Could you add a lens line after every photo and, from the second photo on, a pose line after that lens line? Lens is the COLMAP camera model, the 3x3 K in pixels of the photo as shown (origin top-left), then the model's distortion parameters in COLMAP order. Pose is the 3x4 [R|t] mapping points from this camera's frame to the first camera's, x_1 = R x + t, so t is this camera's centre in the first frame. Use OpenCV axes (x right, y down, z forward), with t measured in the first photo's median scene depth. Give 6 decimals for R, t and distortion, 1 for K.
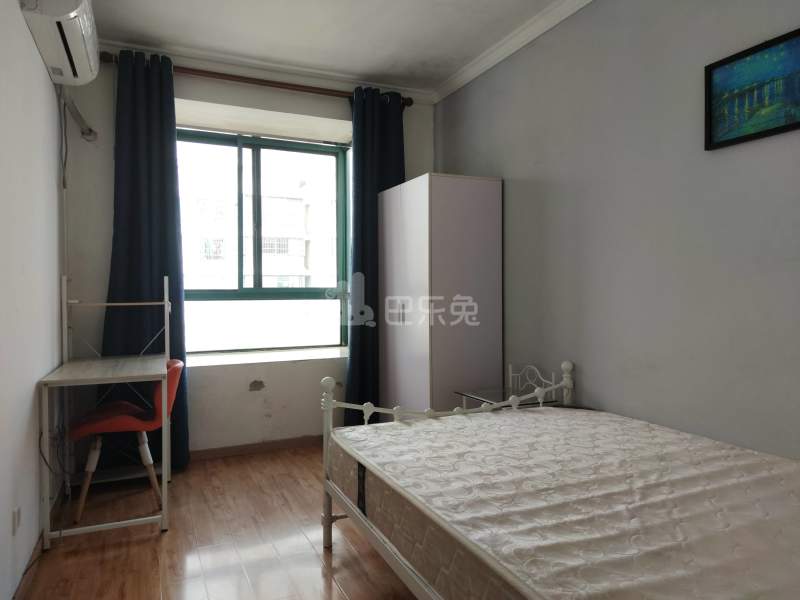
lens RADIAL K [[554.1, 0, 399.7], [0, 554.1, 298.9], [0, 0, 1]] dist [0.001905, -0.001520]
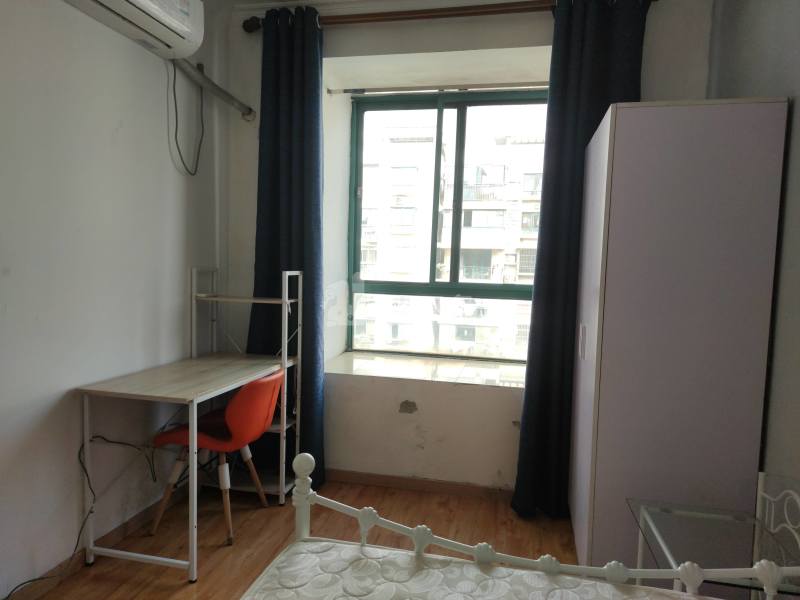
lens RADIAL K [[548.6, 0, 400.7], [0, 548.6, 308.9], [0, 0, 1]] dist [-0.001178, -0.001268]
pose [[0.800756, 0.074933, -0.594286, 0.211254], [-0.037576, 0.996474, 0.075015, -0.048239], [0.597811, -0.037738, 0.800748, 0.391282]]
